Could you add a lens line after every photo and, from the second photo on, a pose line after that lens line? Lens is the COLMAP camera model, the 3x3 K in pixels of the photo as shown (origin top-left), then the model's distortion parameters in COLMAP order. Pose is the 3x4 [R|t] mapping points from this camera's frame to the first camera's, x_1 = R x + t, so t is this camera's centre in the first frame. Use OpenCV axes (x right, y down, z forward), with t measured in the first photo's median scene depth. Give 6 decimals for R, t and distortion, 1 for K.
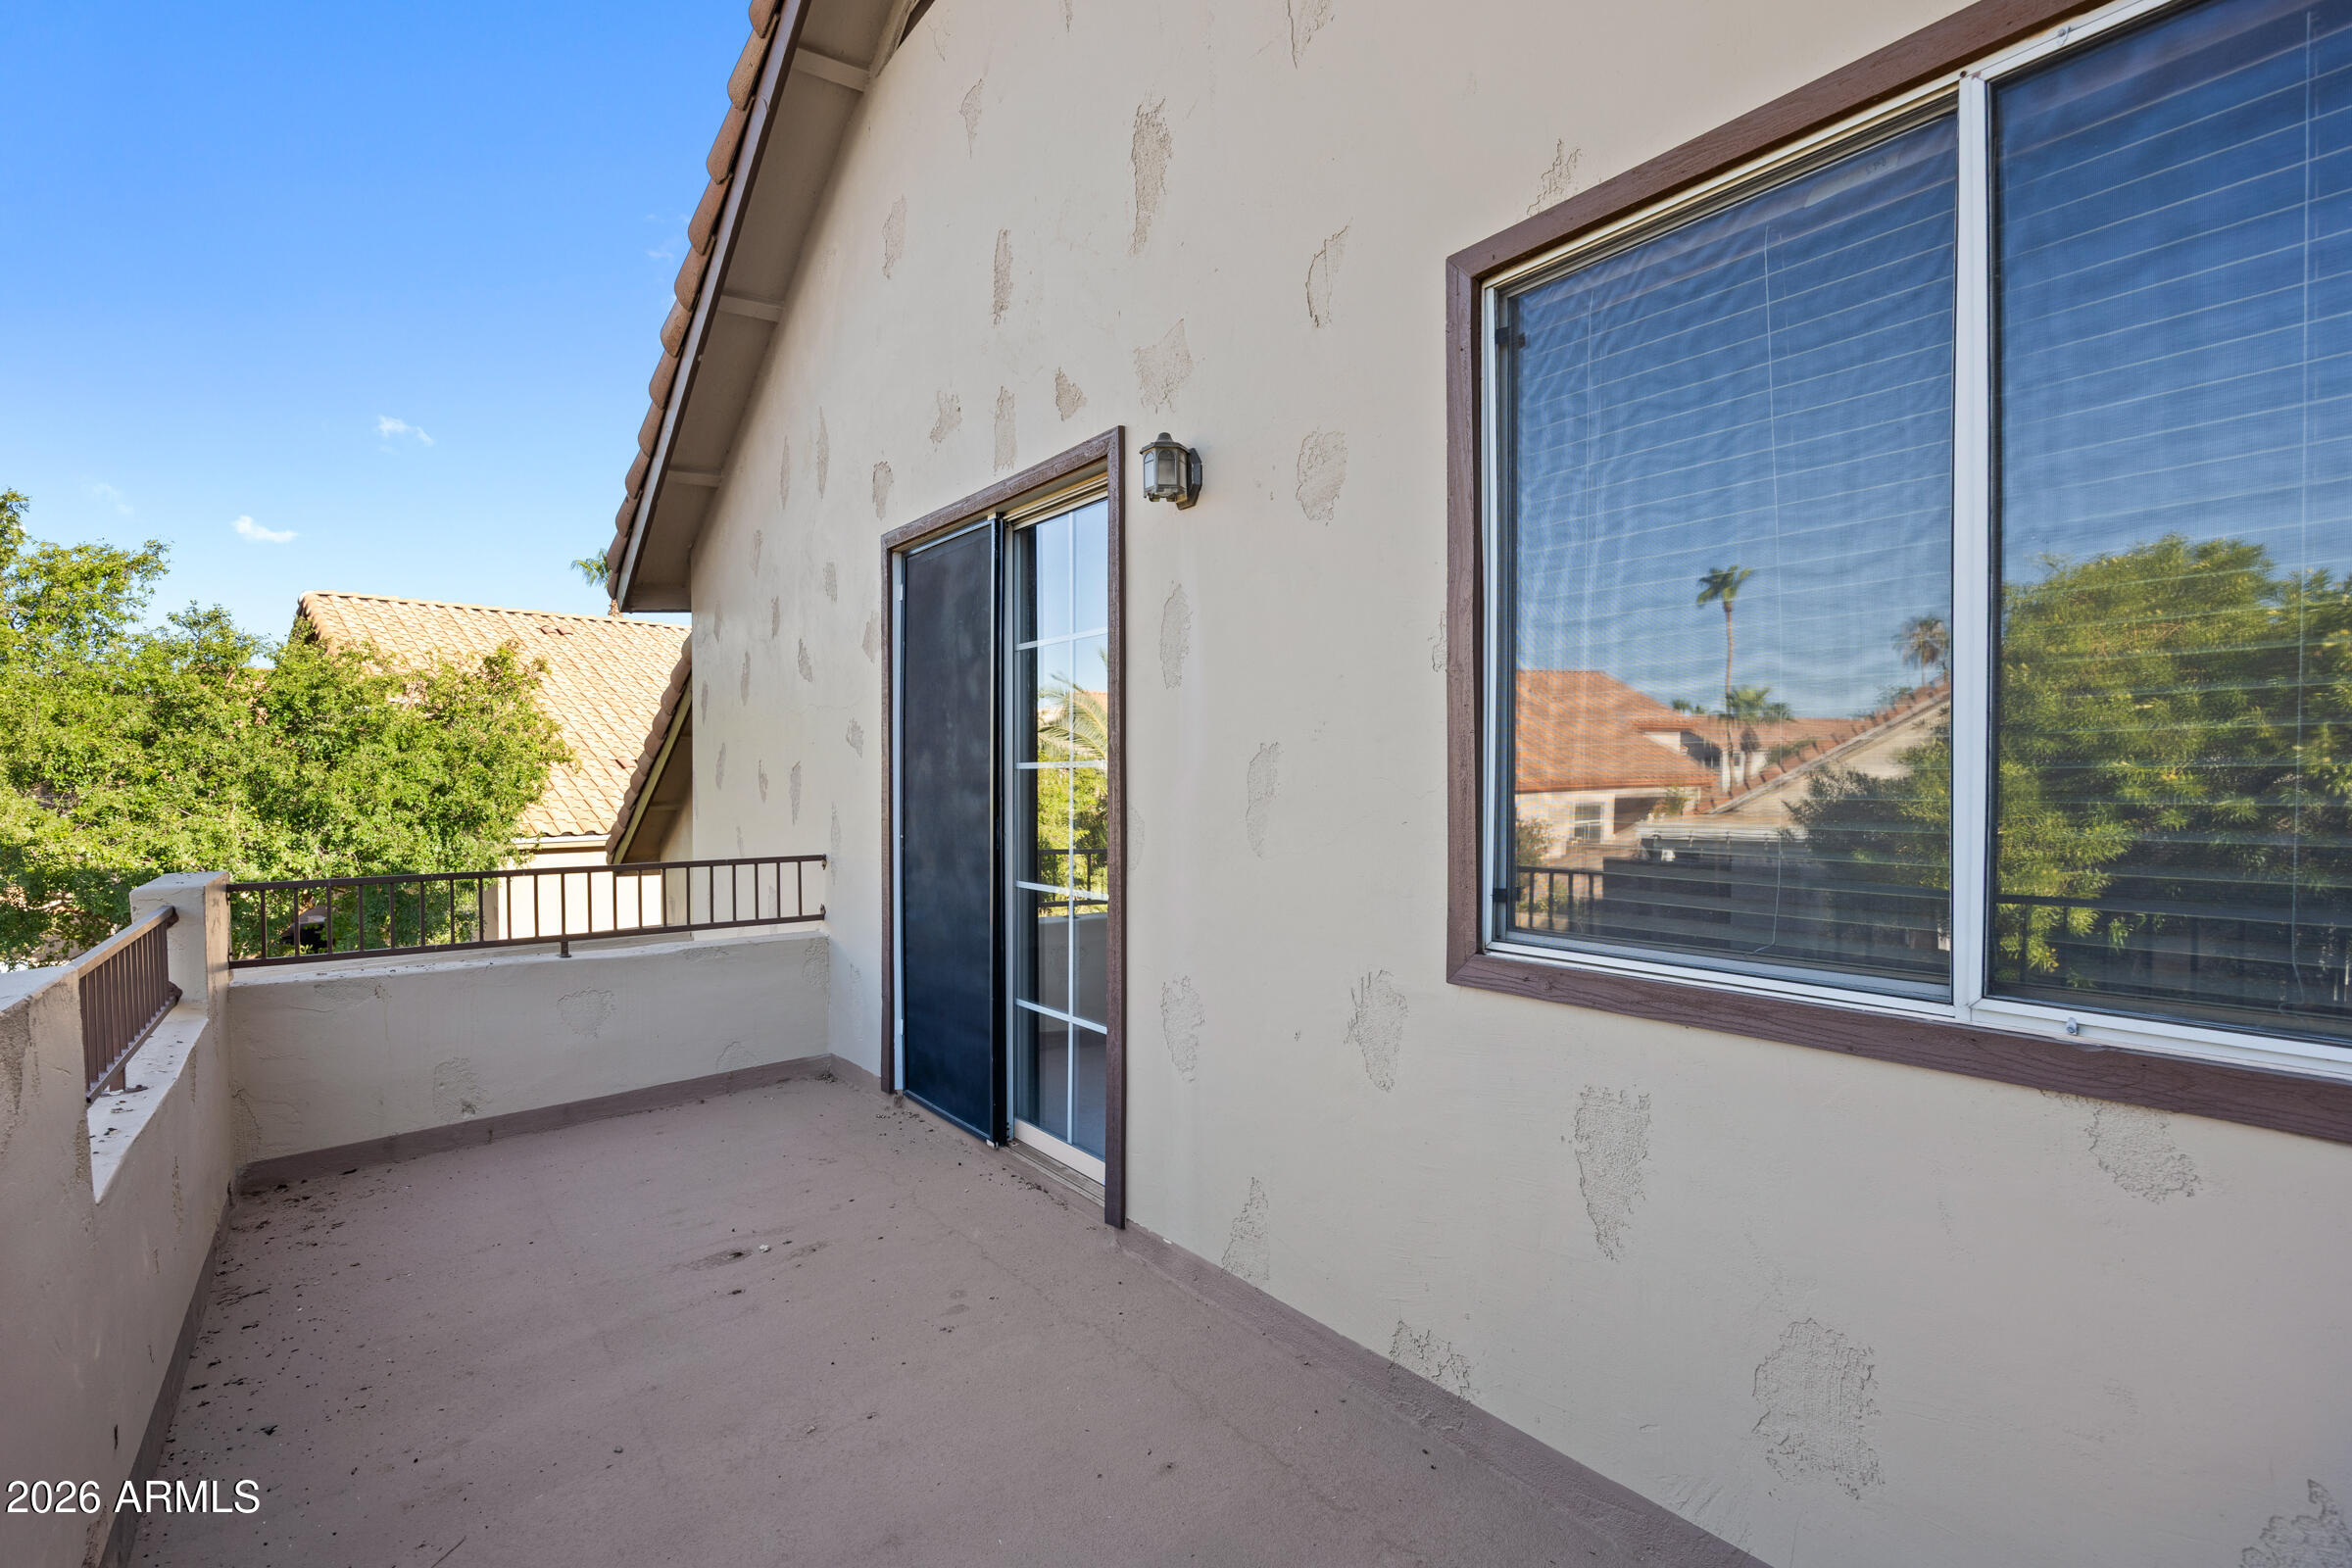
lens RADIAL K [[1144.7, 0, 1177.7], [0, 1144.7, 790.4], [0, 0, 1]] dist [-0.001802, -0.000374]
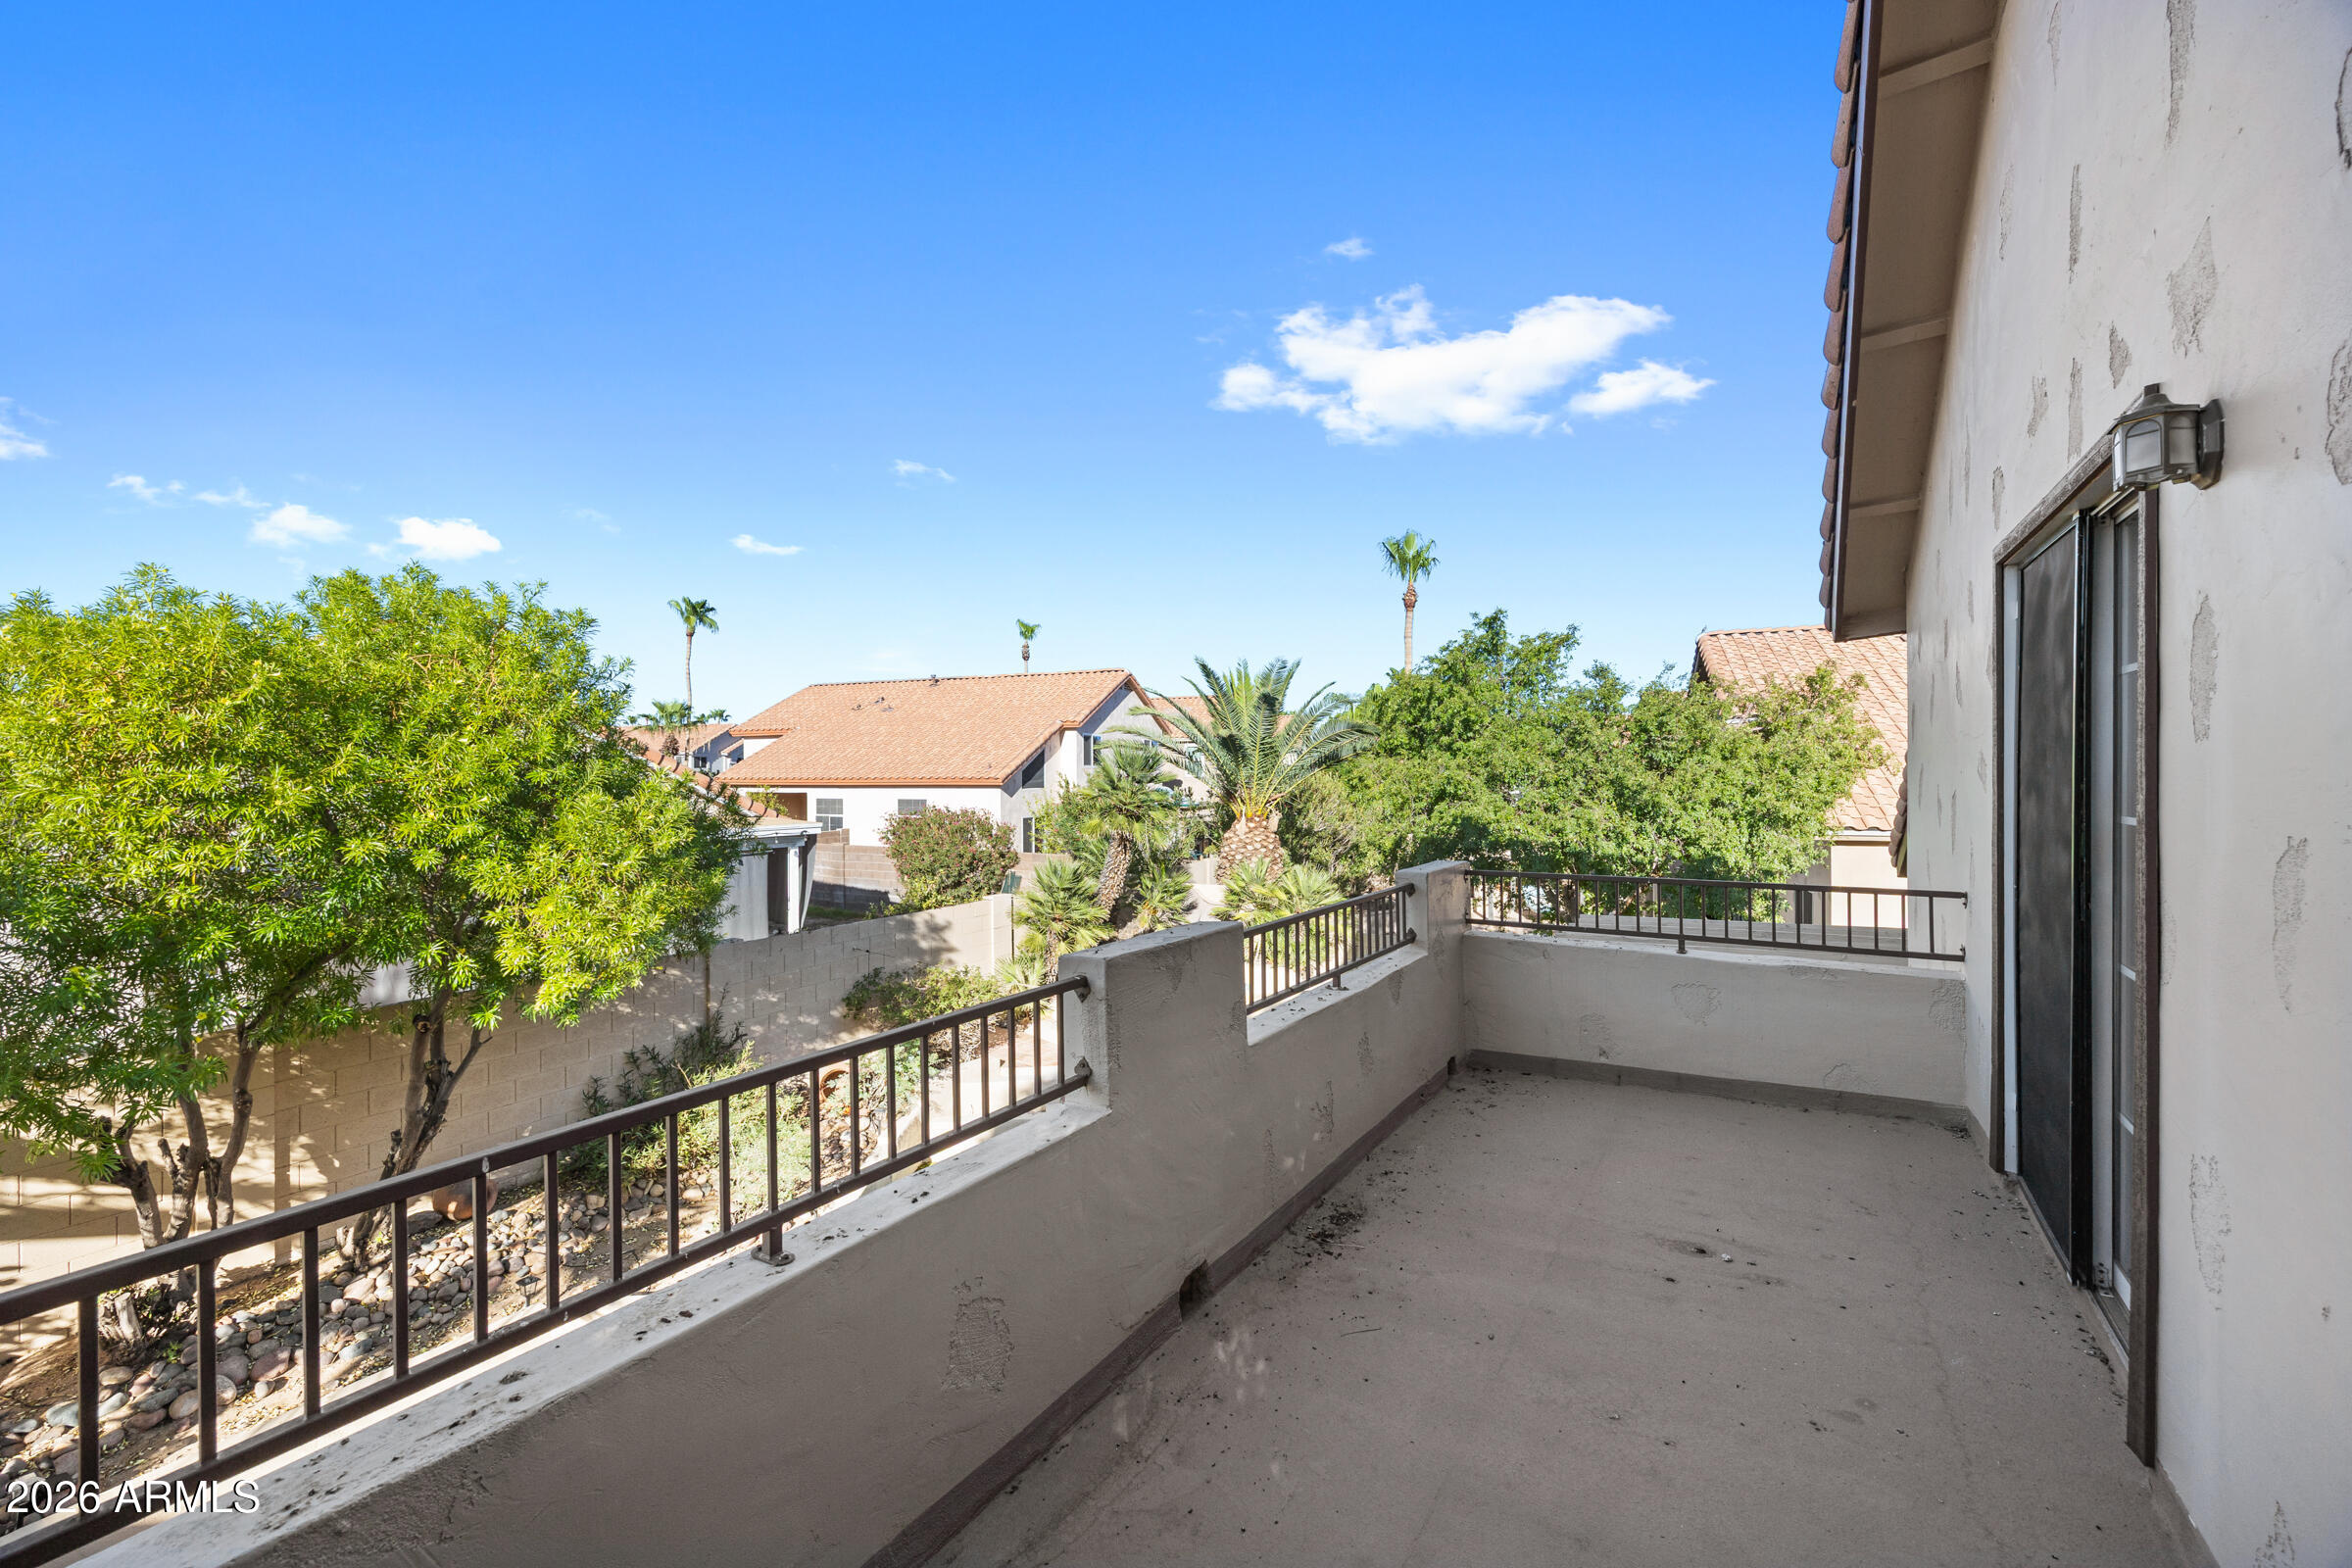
lens RADIAL K [[948.1, 0, 1176.7], [0, 948.1, 773.4], [0, 0, 1]] dist [0.013710, 0.000215]
pose [[0.350532, 0.005788, -0.936533, 0.125839], [-0.006283, 0.999973, 0.003828, -0.025877], [0.936530, 0.004542, 0.350559, 0.075439]]
